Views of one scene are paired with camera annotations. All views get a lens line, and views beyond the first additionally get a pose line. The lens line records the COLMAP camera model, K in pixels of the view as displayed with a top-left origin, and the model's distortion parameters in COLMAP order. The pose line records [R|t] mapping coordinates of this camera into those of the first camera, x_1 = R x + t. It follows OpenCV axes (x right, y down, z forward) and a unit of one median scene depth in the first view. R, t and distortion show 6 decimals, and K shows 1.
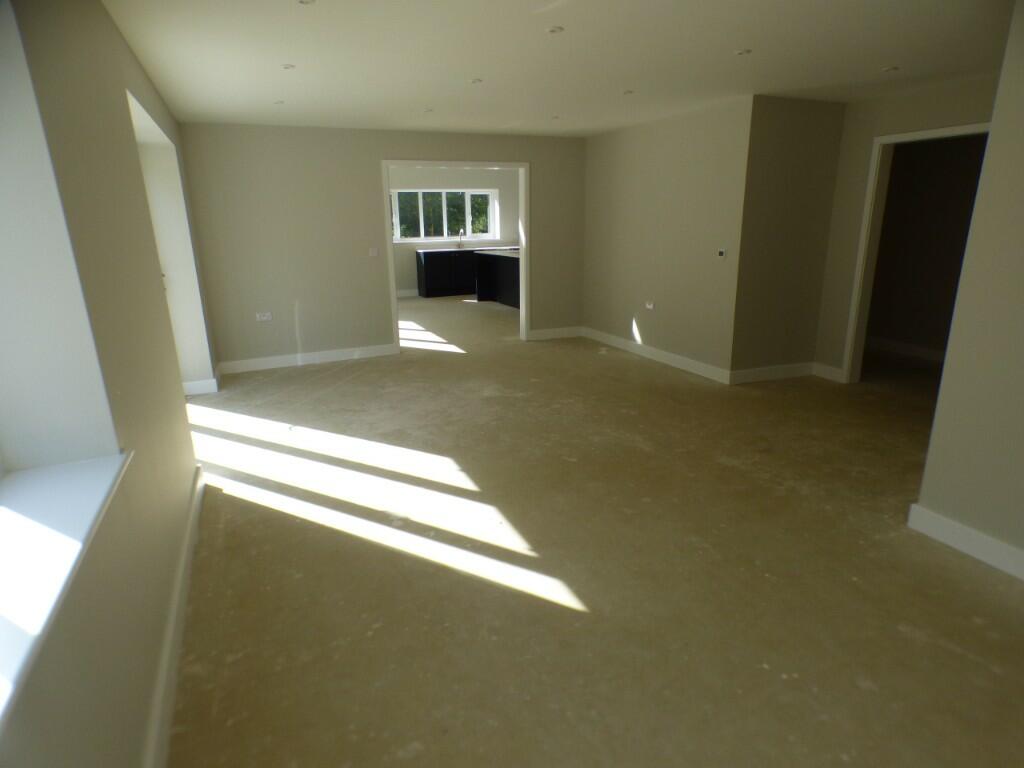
lens RADIAL K [[611.1, 0, 512.0], [0, 611.1, 384.0], [0, 0, 1]] dist [-0.000527, 0.000415]
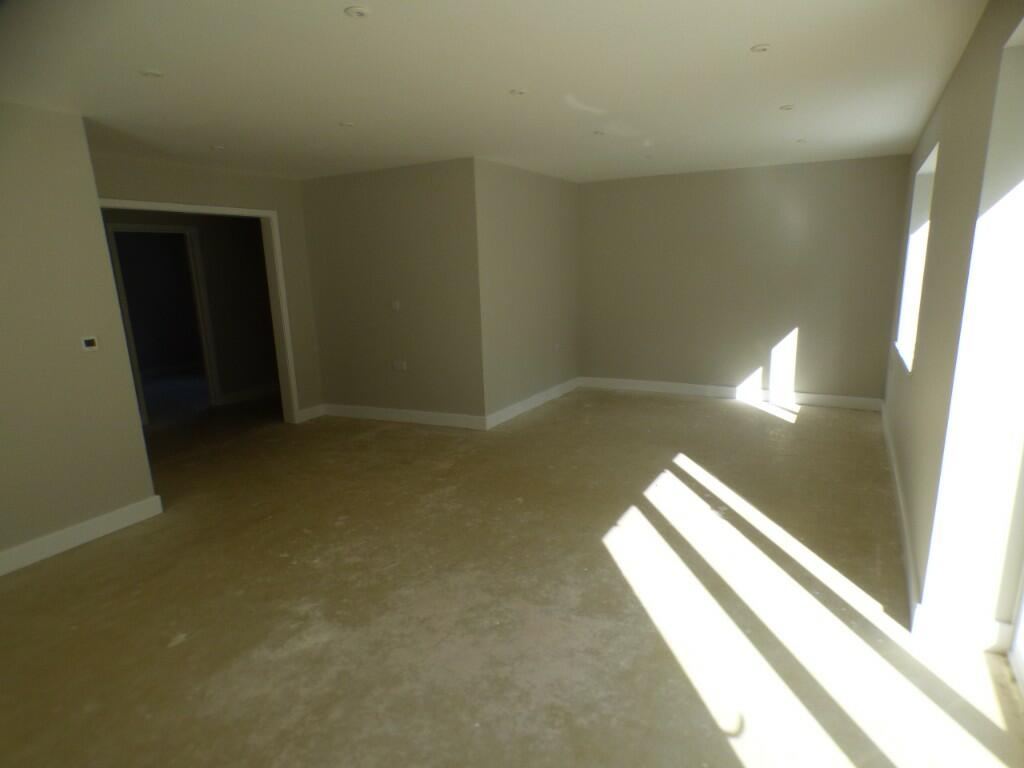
lens RADIAL K [[611.1, 0, 512.0], [0, 611.1, 384.0], [0, 0, 1]] dist [-0.000527, 0.000415]
pose [[-0.606868, -0.121072, 0.785527, -0.621280], [0.252888, 0.907554, 0.335251, -0.368980], [-0.753498, 0.402103, -0.520148, 1.340392]]
